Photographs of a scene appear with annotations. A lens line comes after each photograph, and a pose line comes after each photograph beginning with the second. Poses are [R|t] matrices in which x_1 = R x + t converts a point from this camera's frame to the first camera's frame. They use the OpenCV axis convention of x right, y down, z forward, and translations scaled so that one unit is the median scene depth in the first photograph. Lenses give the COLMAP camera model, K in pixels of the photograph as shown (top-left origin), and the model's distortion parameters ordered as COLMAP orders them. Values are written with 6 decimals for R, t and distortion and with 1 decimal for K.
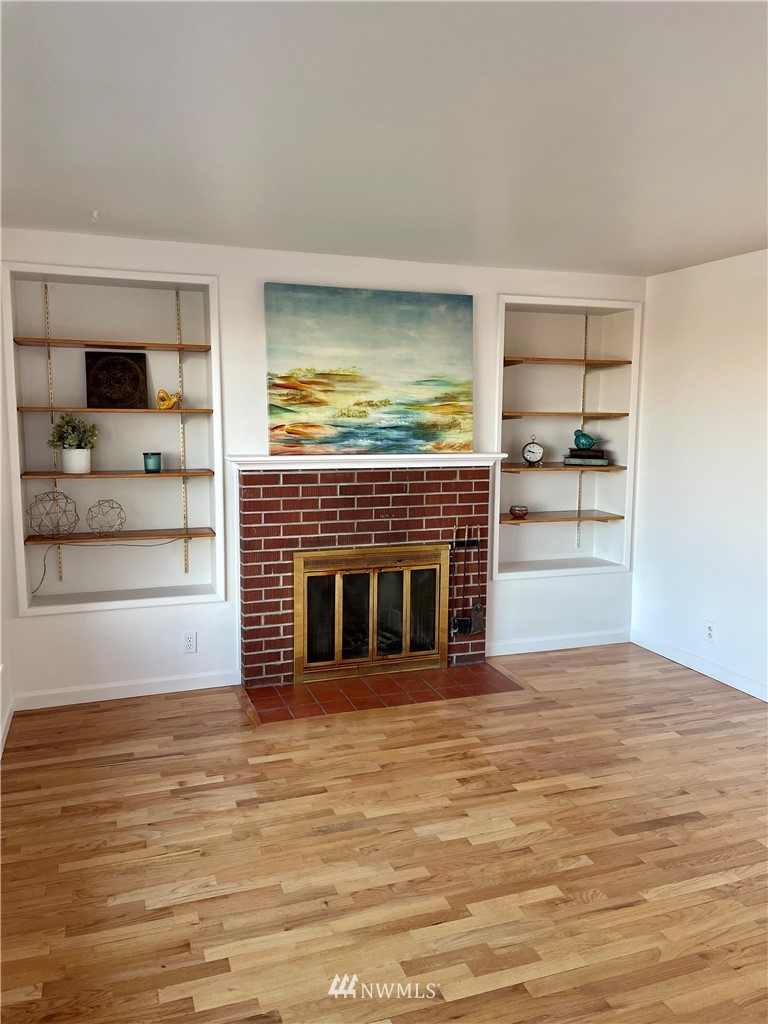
lens RADIAL K [[773.1, 0, 380.7], [0, 773.1, 507.4], [0, 0, 1]] dist [0.099468, -0.123737]
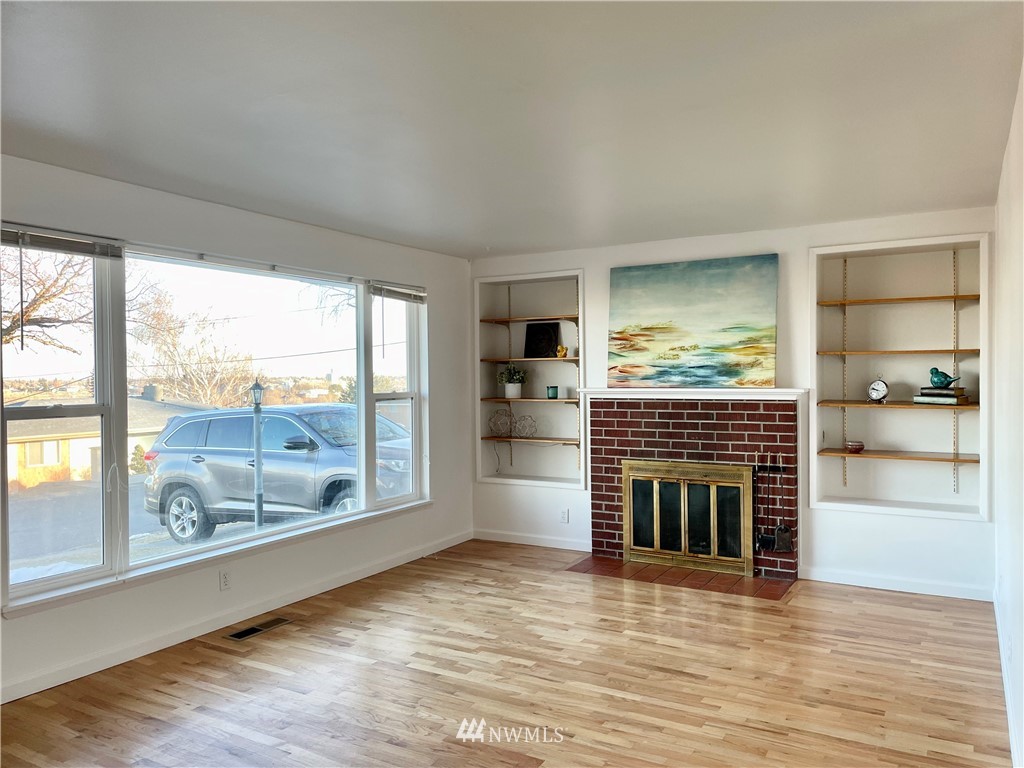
lens RADIAL K [[773.1, 0, 512.0], [0, 773.1, 384.0], [0, 0, 1]] dist [0.099468, -0.123737]
pose [[0.641322, -0.001411, -0.767270, 0.794779], [-0.077629, 0.994748, -0.066716, 0.031813], [0.763334, 0.102349, 0.637844, -0.026839]]
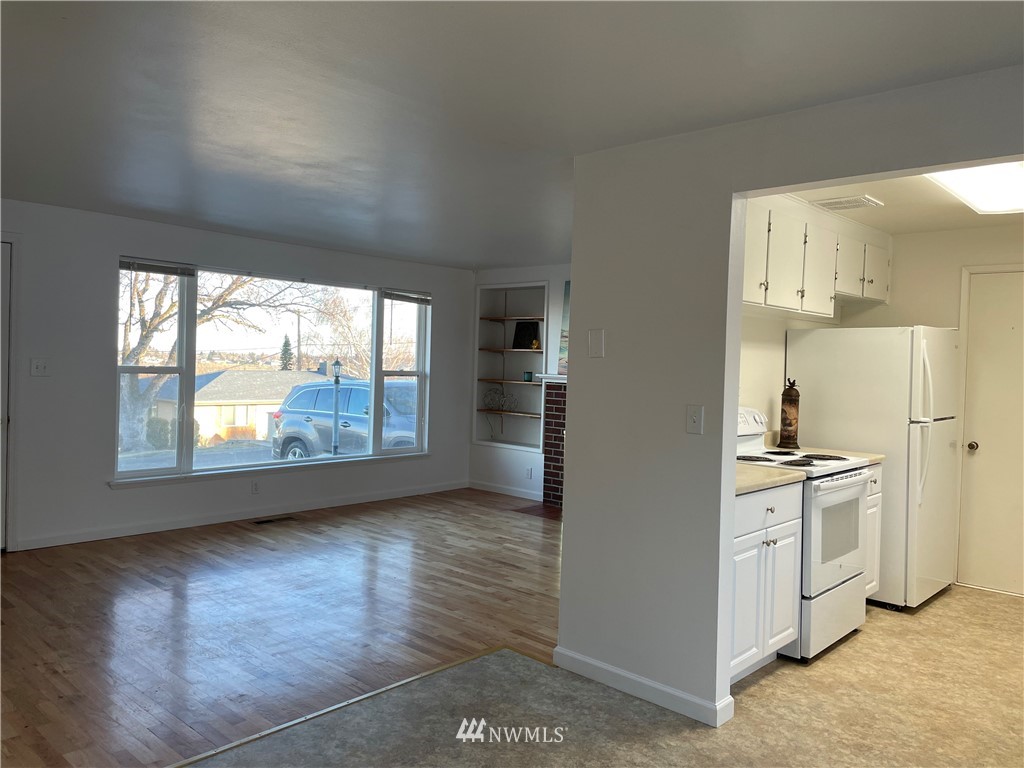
lens RADIAL K [[770.1, 0, 497.9], [0, 770.1, 377.5], [0, 0, 1]] dist [0.087764, -0.113419]
pose [[0.448905, 0.029067, -0.893107, 1.349049], [-0.134881, 0.990223, -0.035568, 0.021747], [0.883341, 0.136430, 0.448437, 0.071201]]
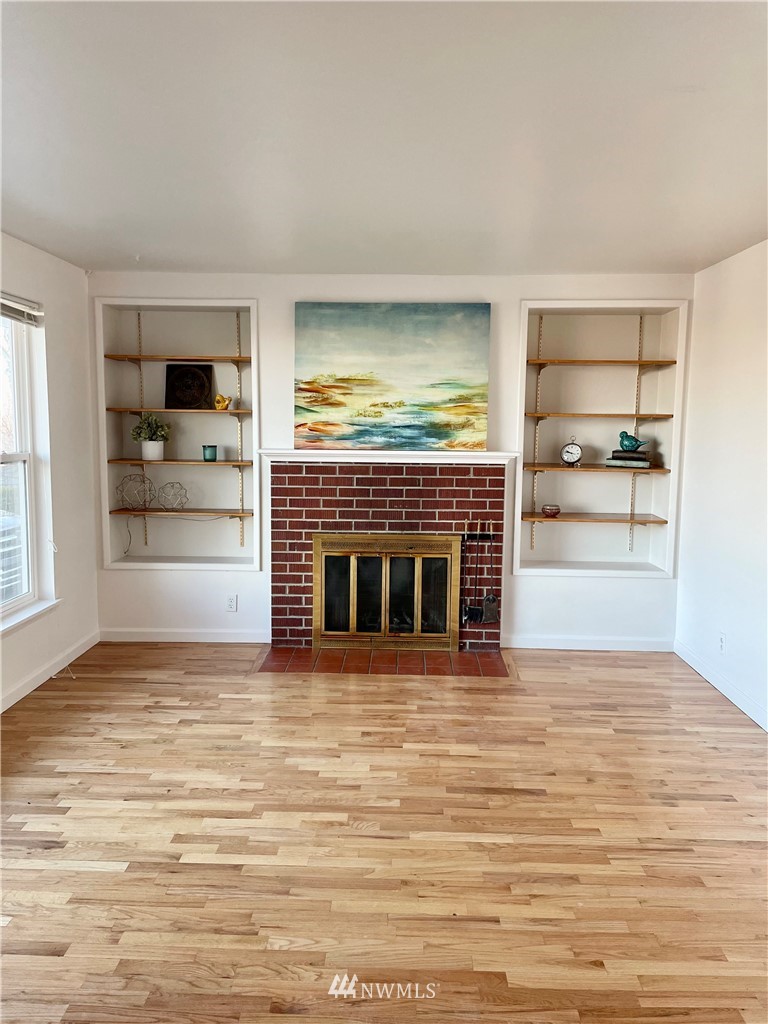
lens RADIAL K [[773.1, 0, 380.7], [0, 773.1, 507.4], [0, 0, 1]] dist [0.099468, -0.123737]
pose [[0.930339, 0.043519, -0.364108, 0.395497], [-0.048285, 0.998826, -0.003992, 0.018651], [0.363507, 0.021295, 0.931348, -0.040013]]
